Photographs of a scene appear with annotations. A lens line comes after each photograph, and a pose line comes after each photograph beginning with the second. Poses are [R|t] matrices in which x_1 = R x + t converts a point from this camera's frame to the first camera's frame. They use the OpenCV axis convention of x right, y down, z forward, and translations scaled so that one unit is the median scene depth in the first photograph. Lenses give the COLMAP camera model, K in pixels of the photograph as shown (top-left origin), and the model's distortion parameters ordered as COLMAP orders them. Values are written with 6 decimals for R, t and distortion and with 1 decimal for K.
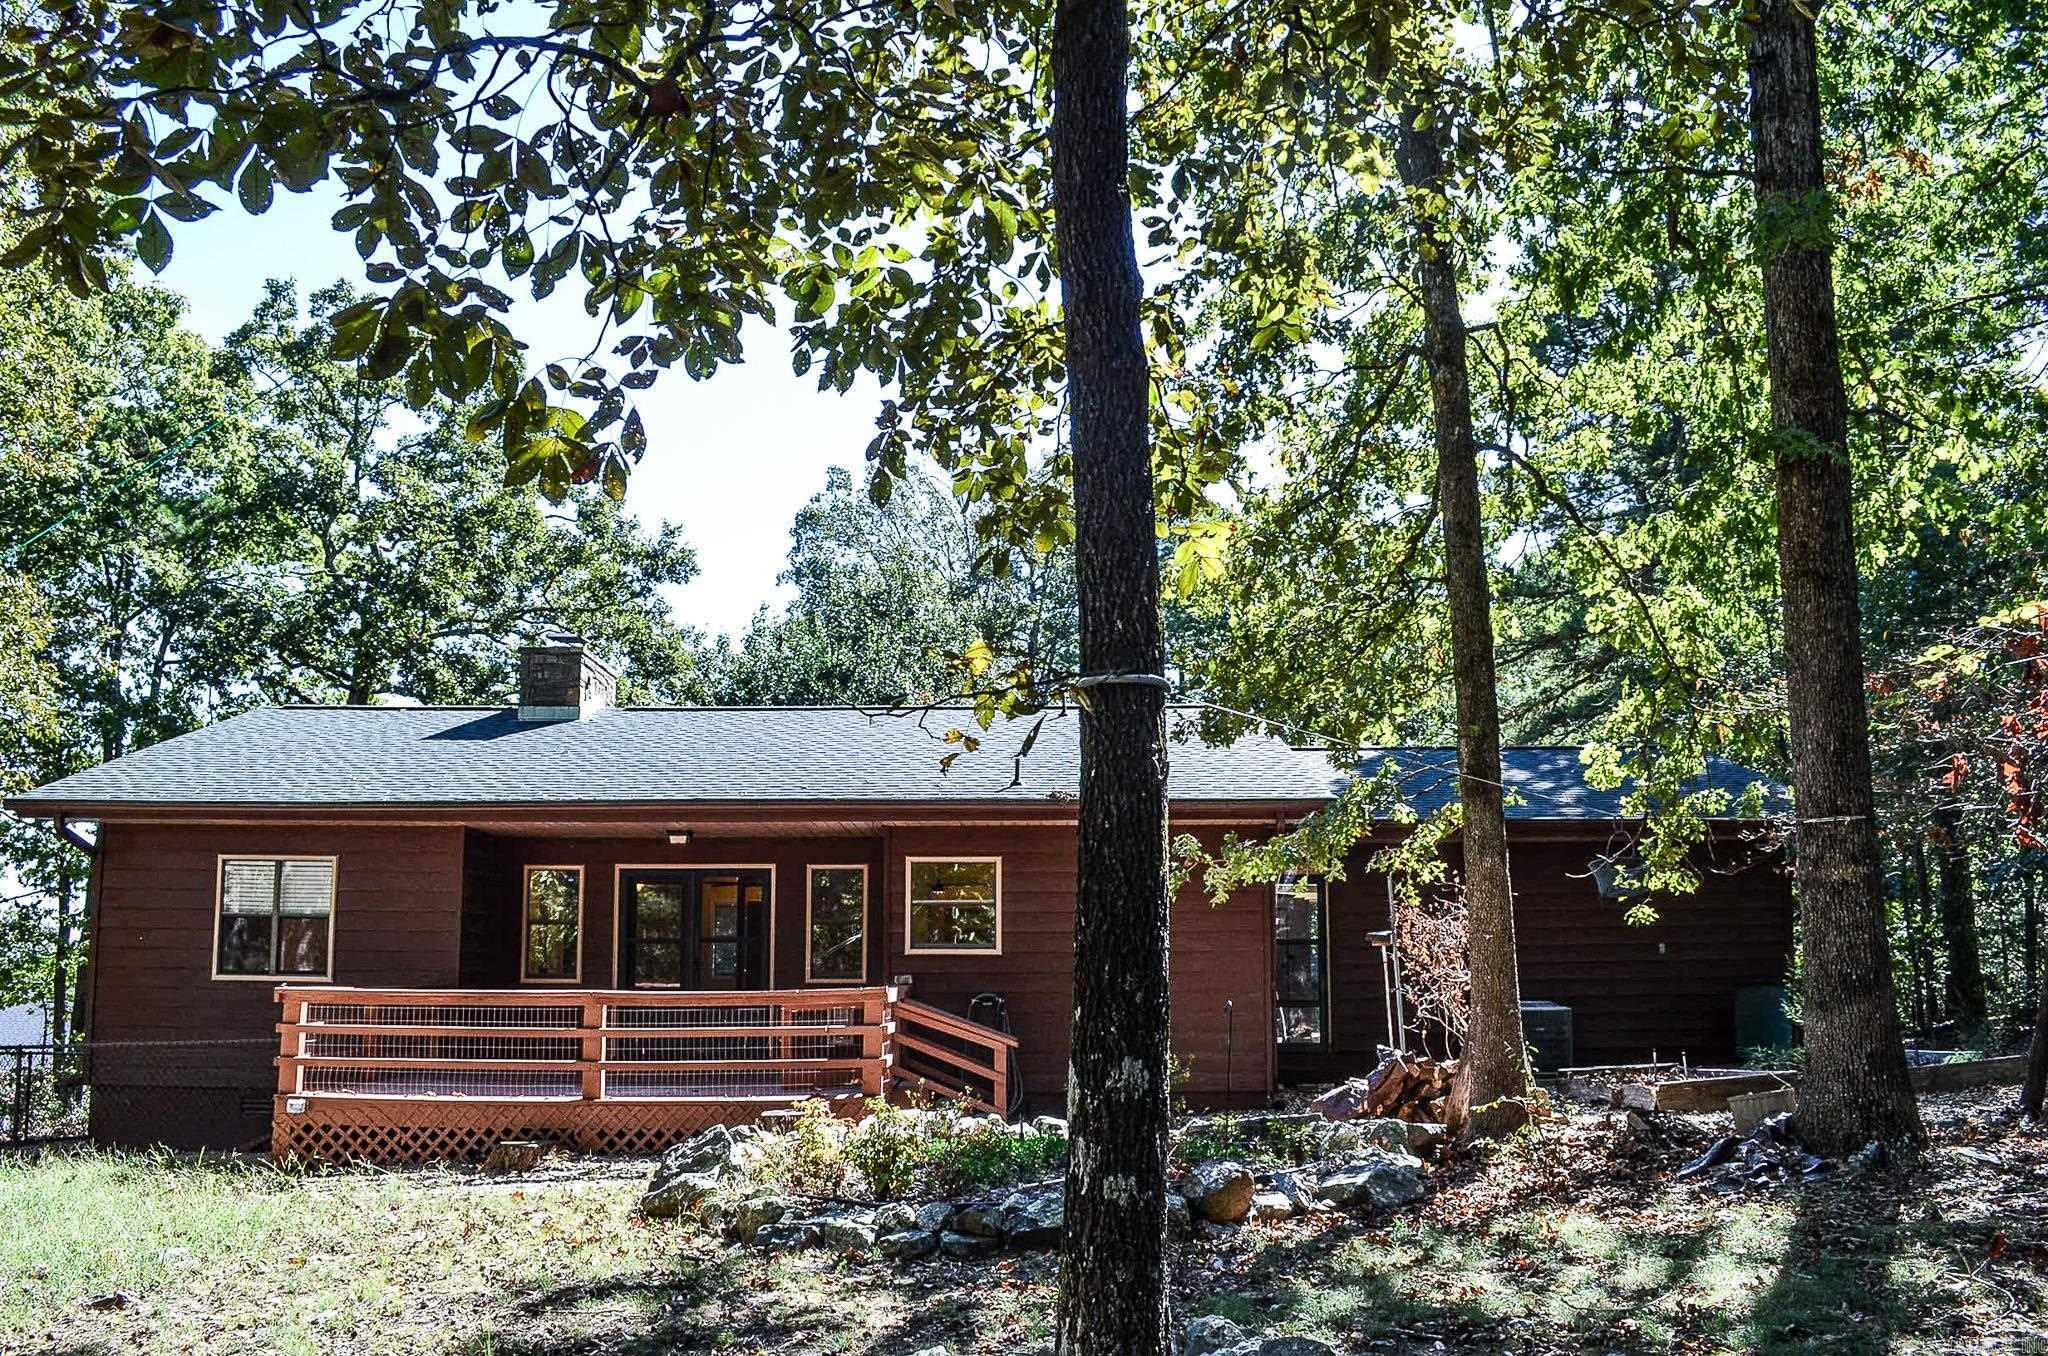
lens RADIAL K [[1610.5, 0, 1022.3], [0, 1610.5, 787.7], [0, 0, 1]] dist [-0.089108, 0.001707]
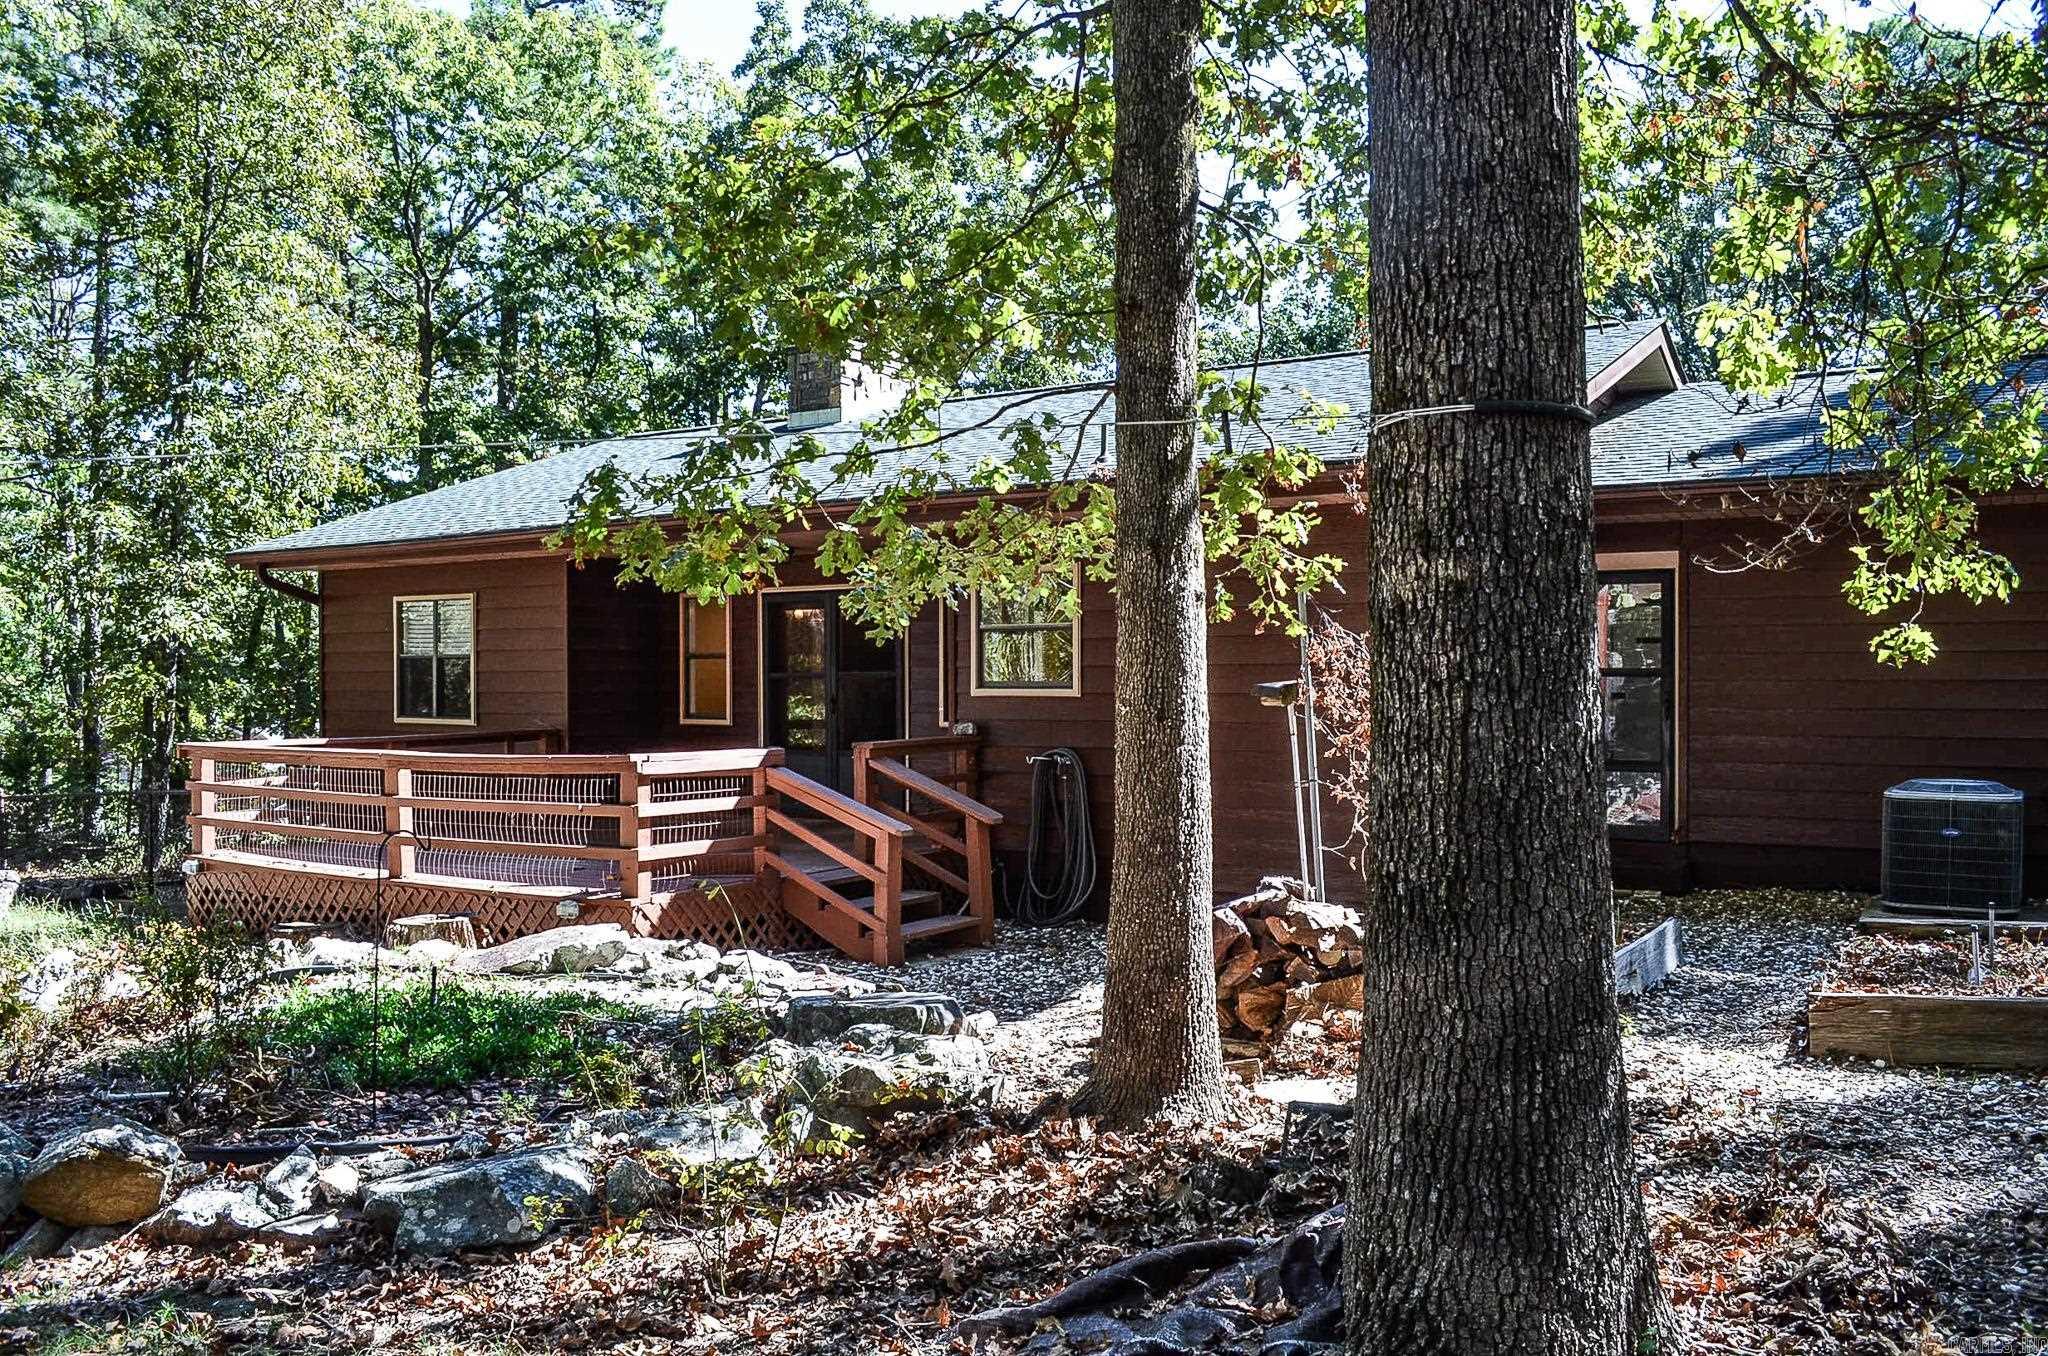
lens RADIAL K [[1616.8, 0, 1024.0], [0, 1616.8, 678.0], [0, 0, 1]] dist [-0.085224, -0.000452]
pose [[0.844188, -0.001199, -0.536046, 0.363303], [0.064229, 0.993019, 0.098930, 0.019470], [0.532185, -0.117945, 0.838372, 0.362453]]
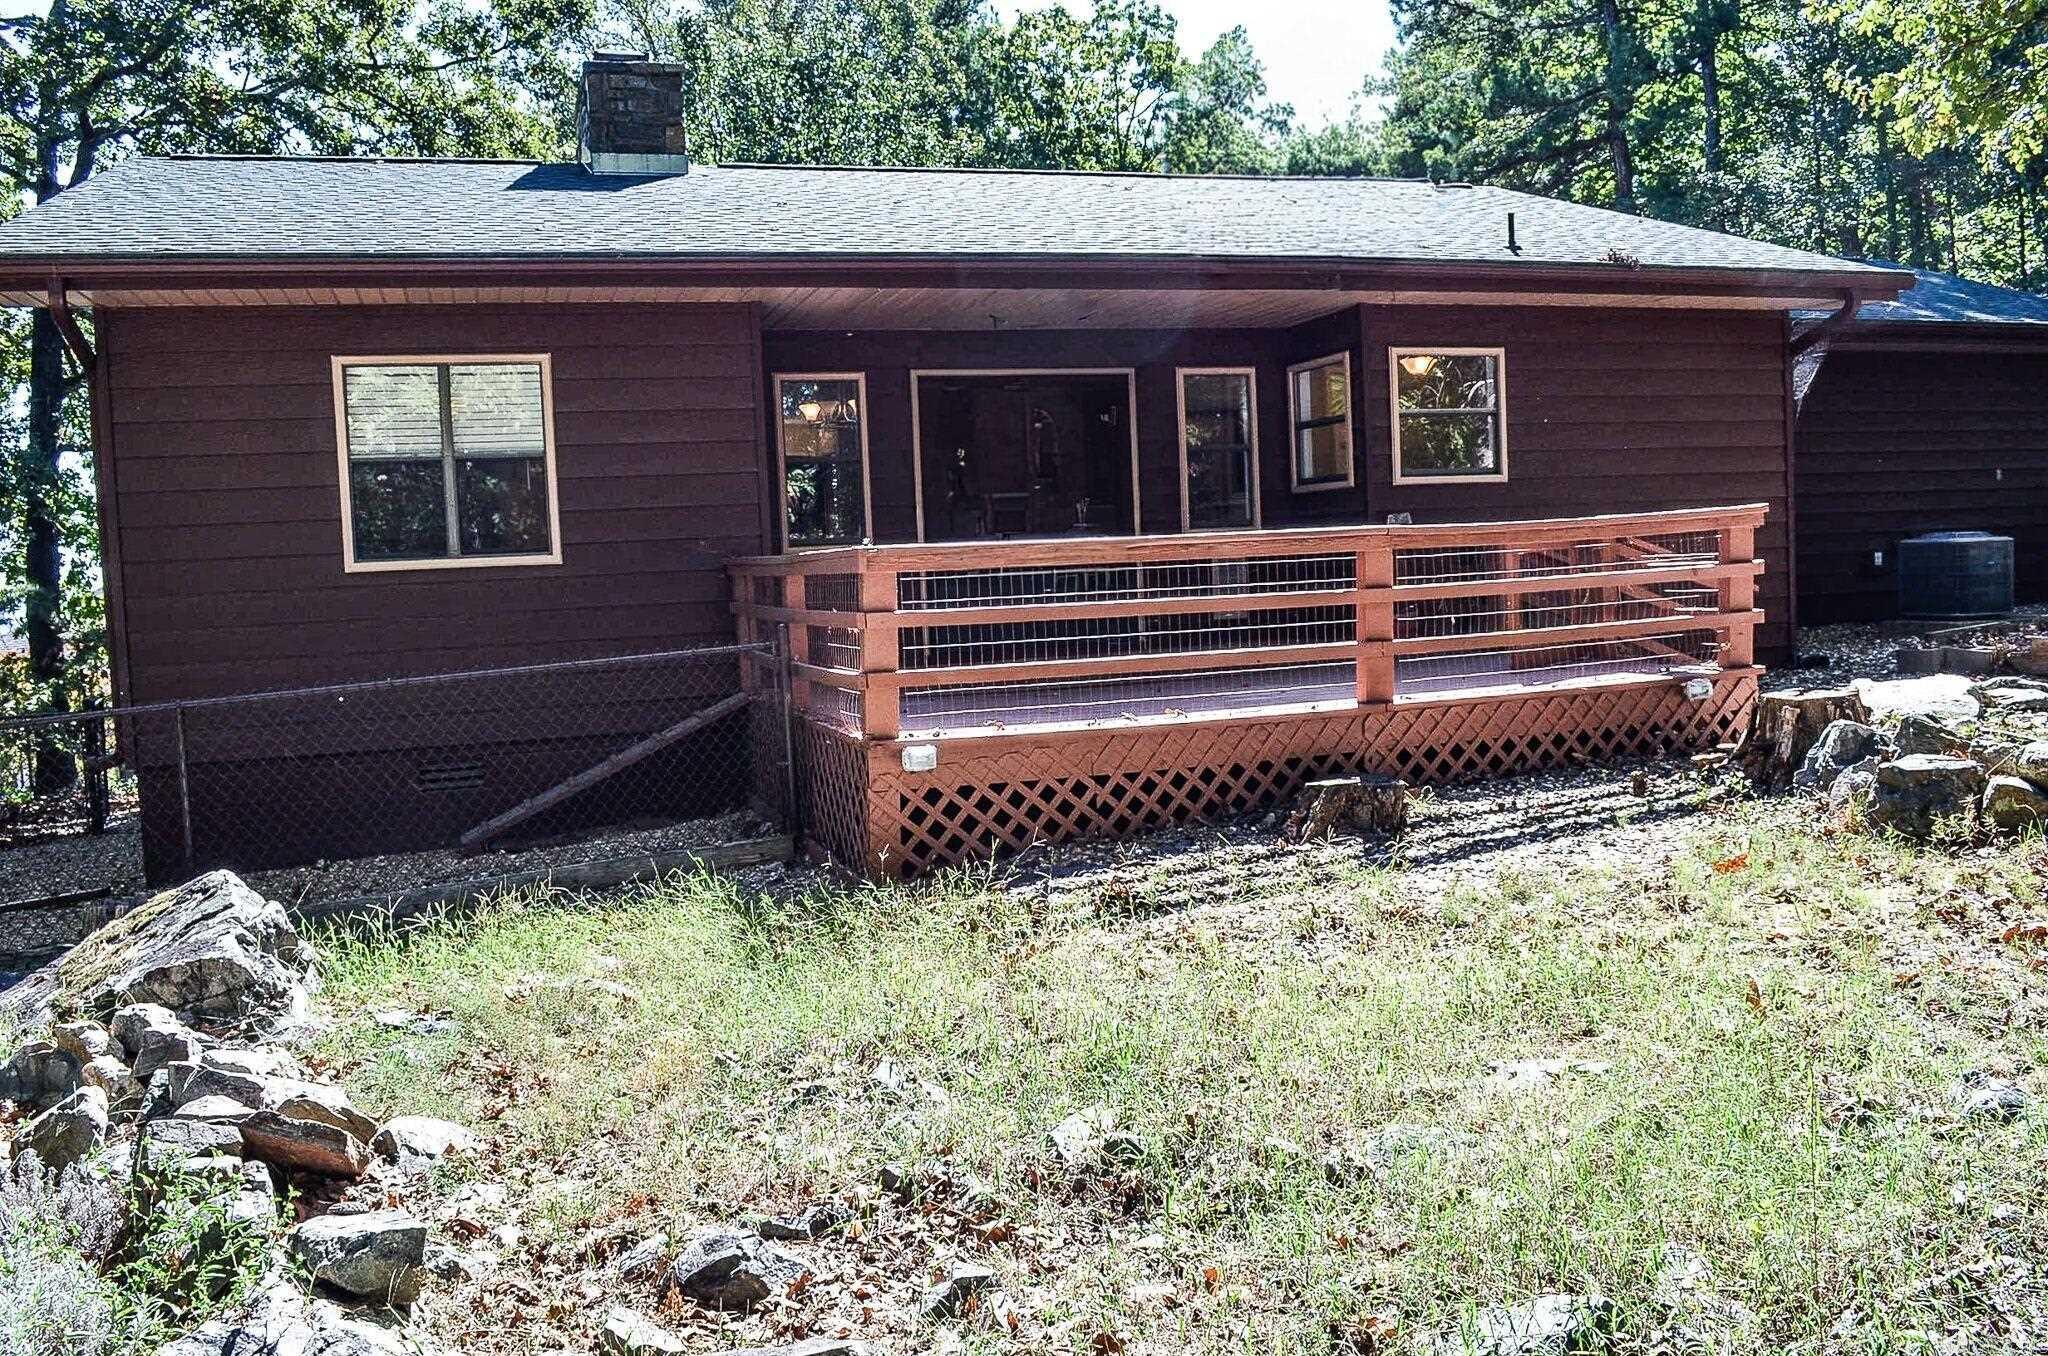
lens RADIAL K [[1643.2, 0, 1024.0], [0, 1643.2, 678.0], [0, 0, 1]] dist [-0.089540, 0.002159]
pose [[0.955505, -0.064155, 0.287915, -0.445760], [0.011158, 0.983224, 0.182059, 0.053486], [-0.294765, -0.170745, 0.940191, 0.343790]]
